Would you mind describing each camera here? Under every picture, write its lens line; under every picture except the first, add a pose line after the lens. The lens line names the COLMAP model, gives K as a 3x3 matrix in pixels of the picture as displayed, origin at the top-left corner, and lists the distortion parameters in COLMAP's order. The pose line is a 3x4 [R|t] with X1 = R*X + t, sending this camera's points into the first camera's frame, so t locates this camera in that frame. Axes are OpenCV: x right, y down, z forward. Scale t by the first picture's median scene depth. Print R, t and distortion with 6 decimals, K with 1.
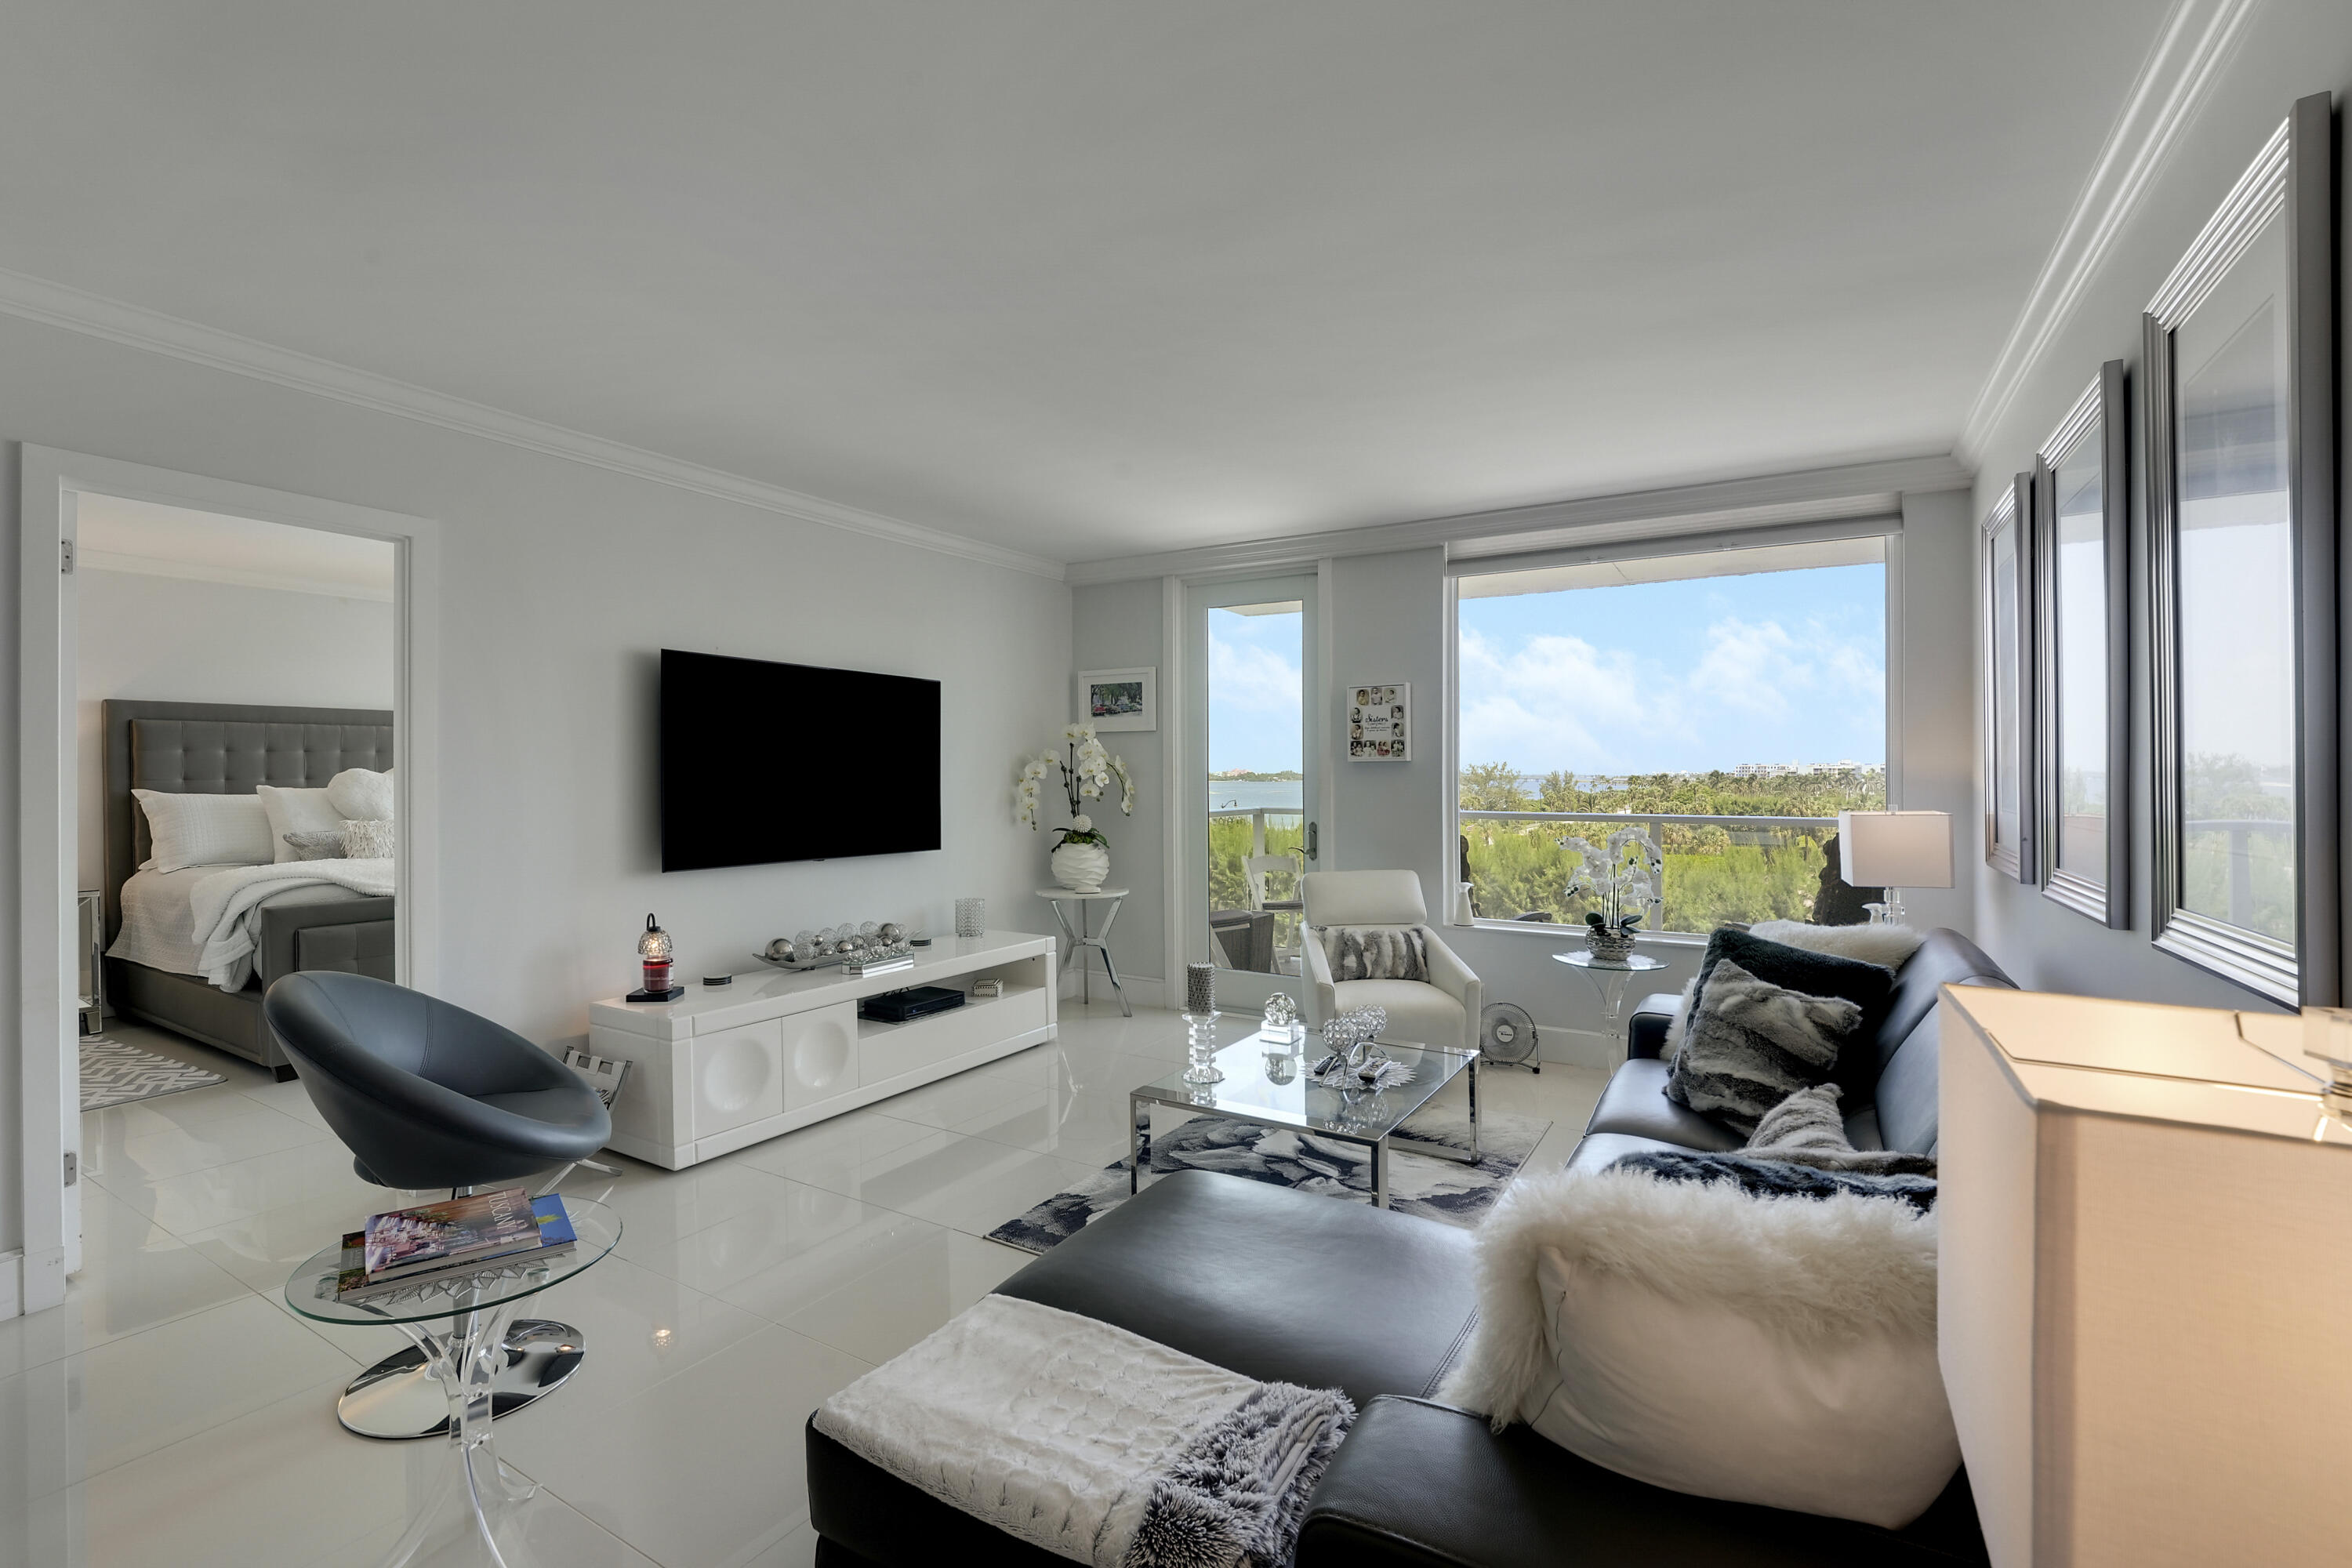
lens RADIAL K [[1016.1, 0, 1169.4], [0, 1016.1, 790.5], [0, 0, 1]] dist [-0.010432, 0.002089]
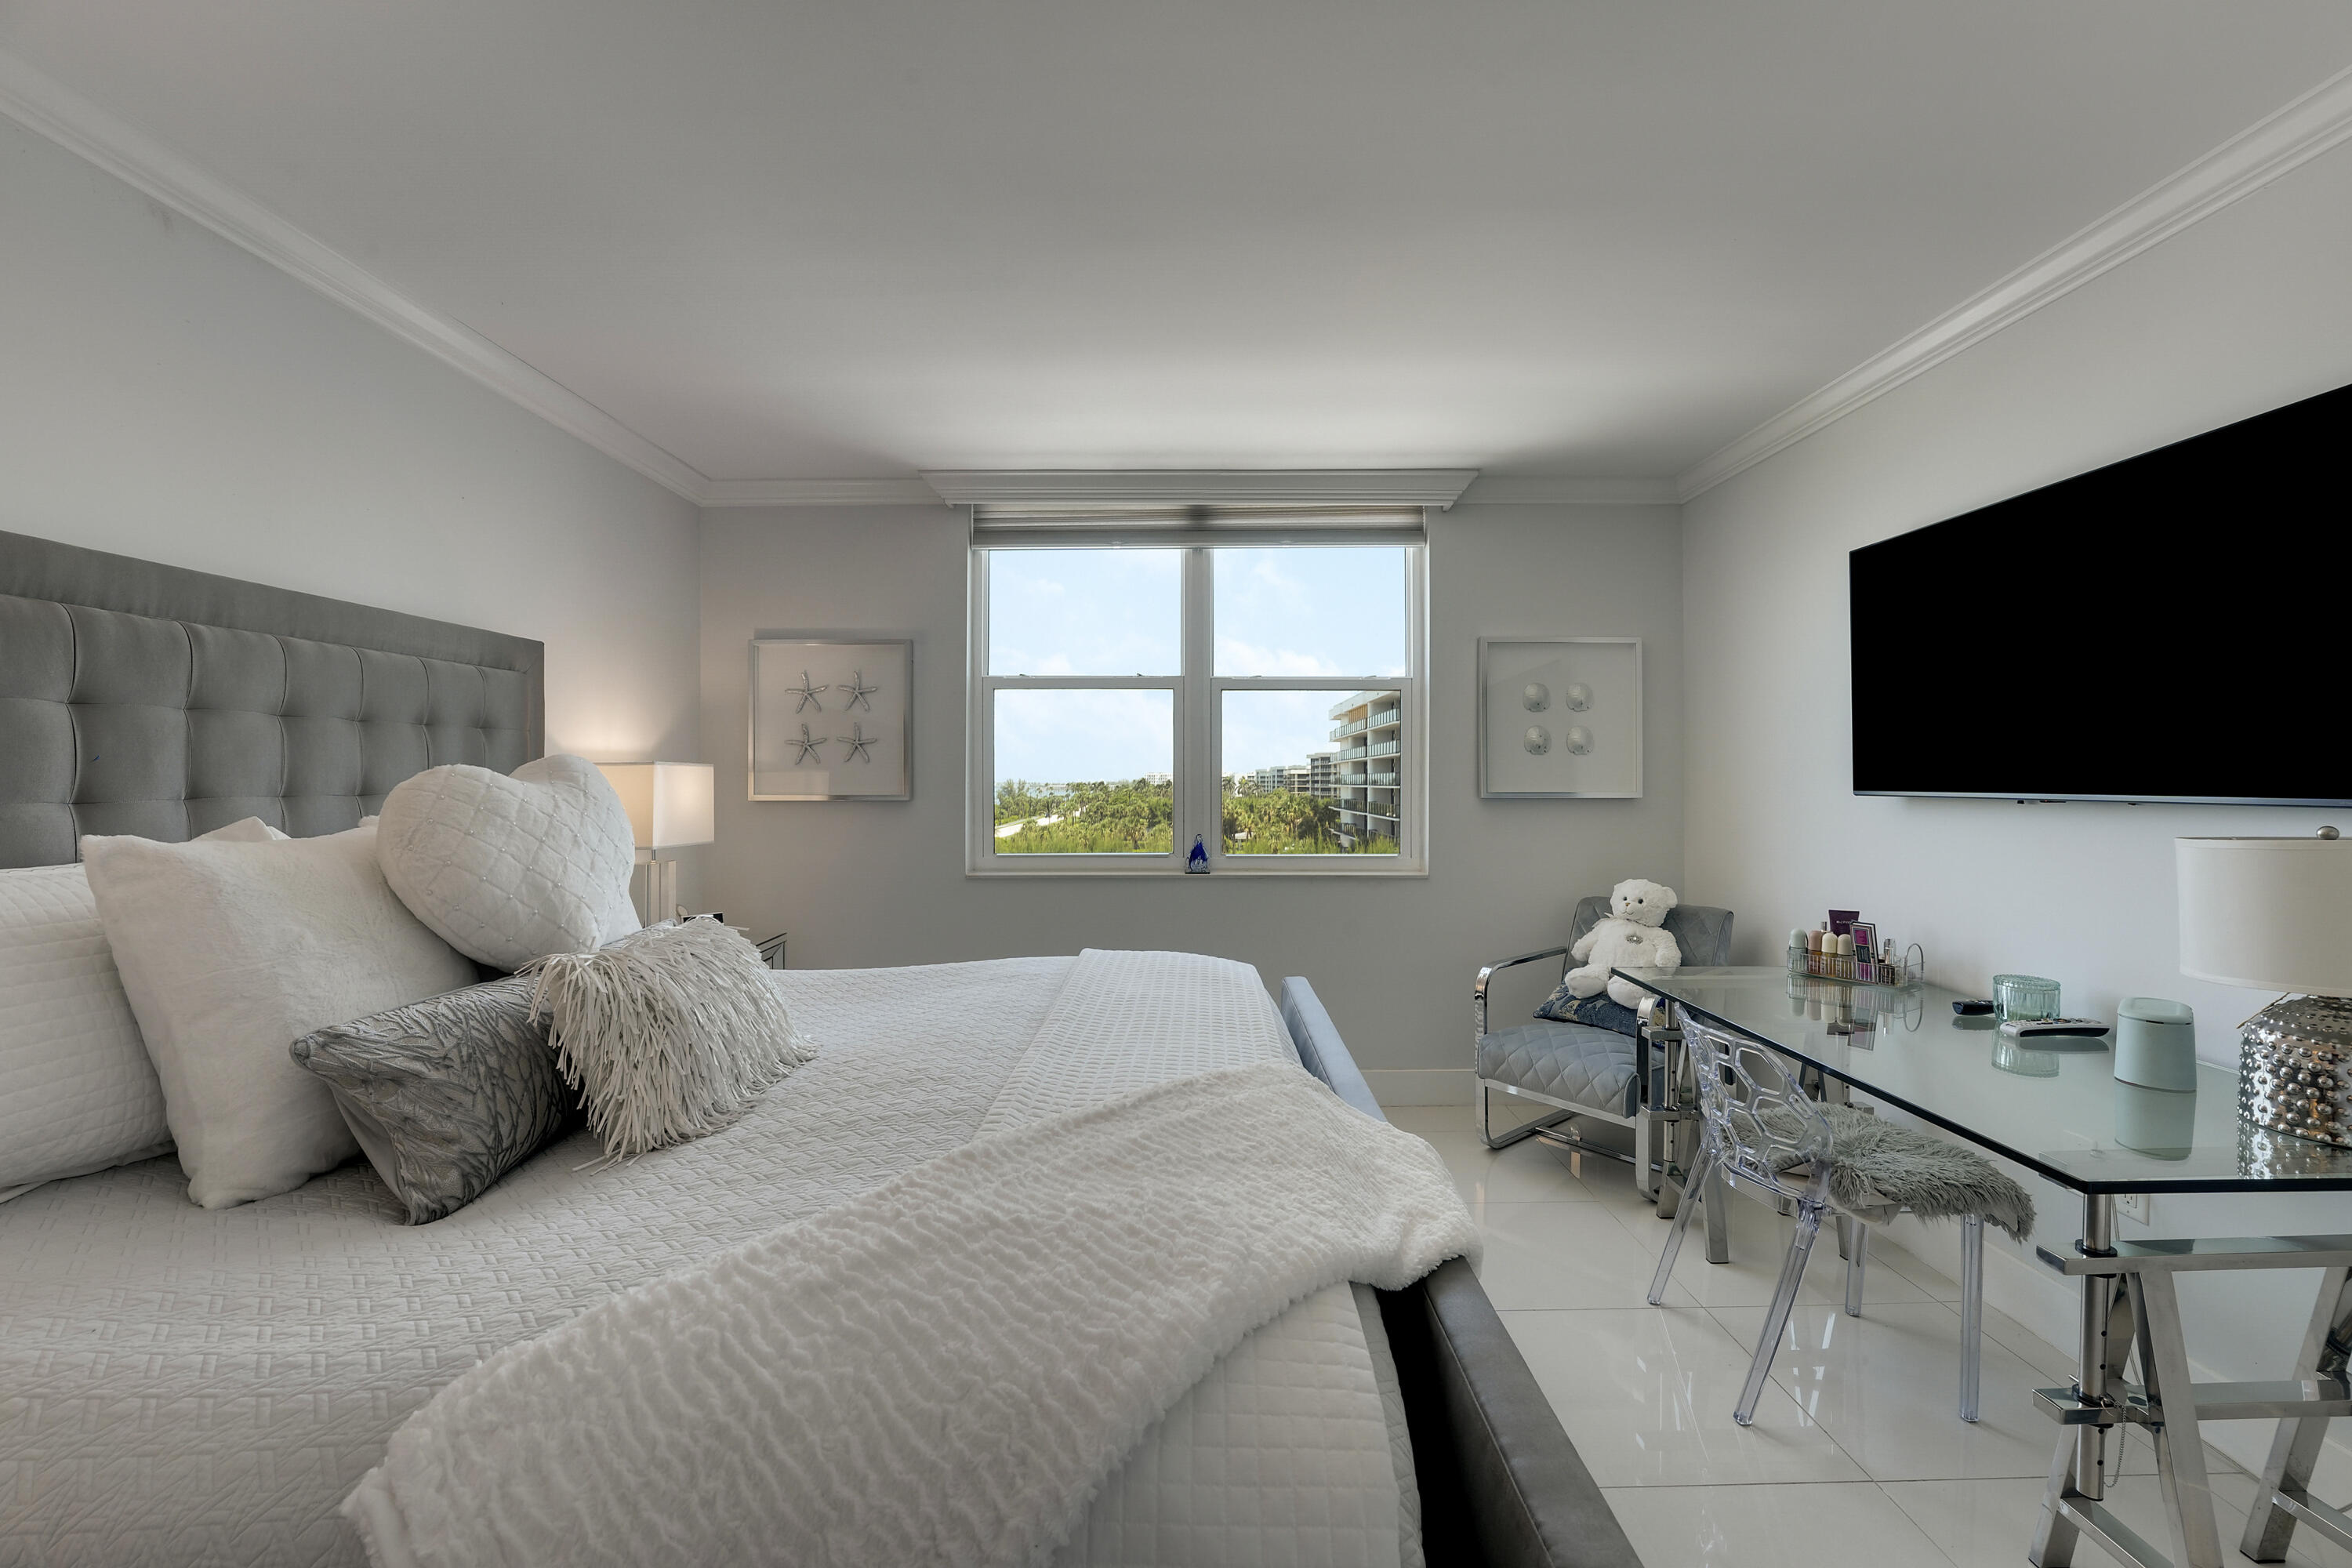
lens RADIAL K [[951.9, 0, 1180.0], [0, 951.9, 786.5], [0, 0, 1]] dist [-0.015385, 0.000156]
pose [[0.857865, -0.010269, 0.513773, -0.836730], [0.016654, 0.999831, -0.007823, -0.011155], [-0.513606, 0.015267, 0.857890, 0.721949]]
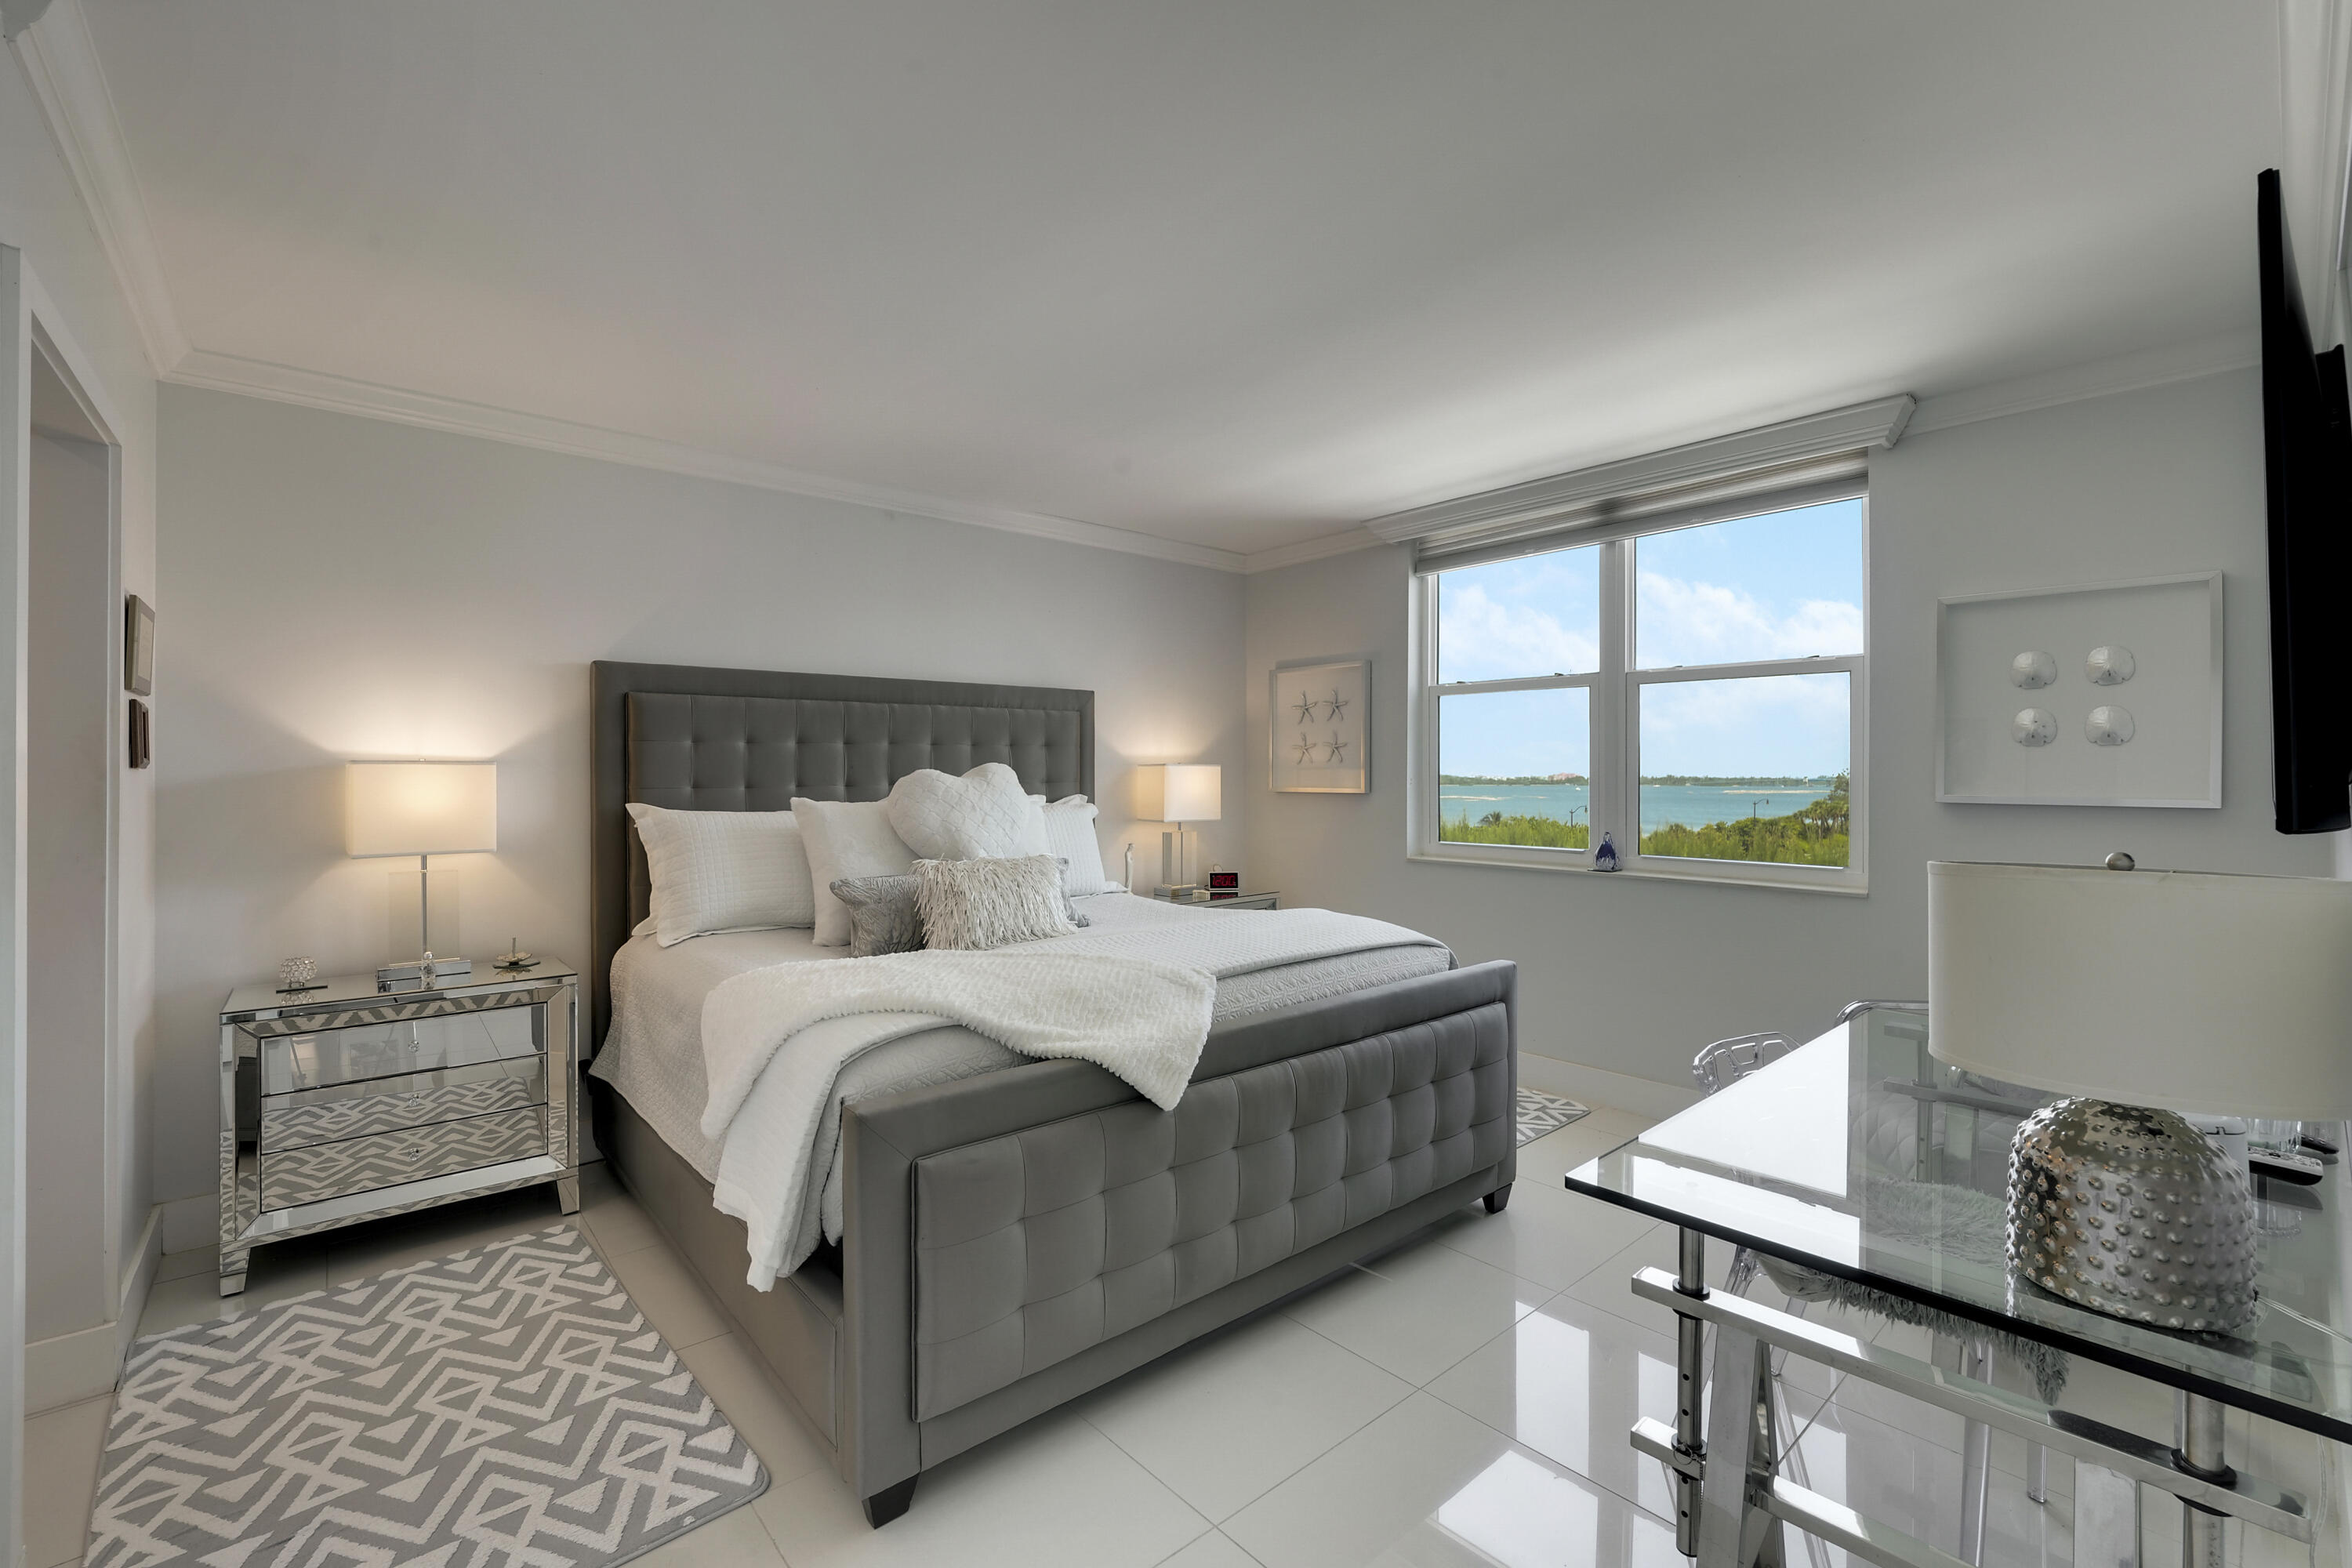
lens RADIAL K [[1016.1, 0, 1186.4], [0, 1016.1, 776.8], [0, 0, 1]] dist [-0.010432, 0.002089]
pose [[0.951434, -0.002869, -0.307839, -0.498920], [-0.002765, 0.999837, -0.017863, -0.007394], [0.307840, 0.017847, 0.951271, 0.501570]]
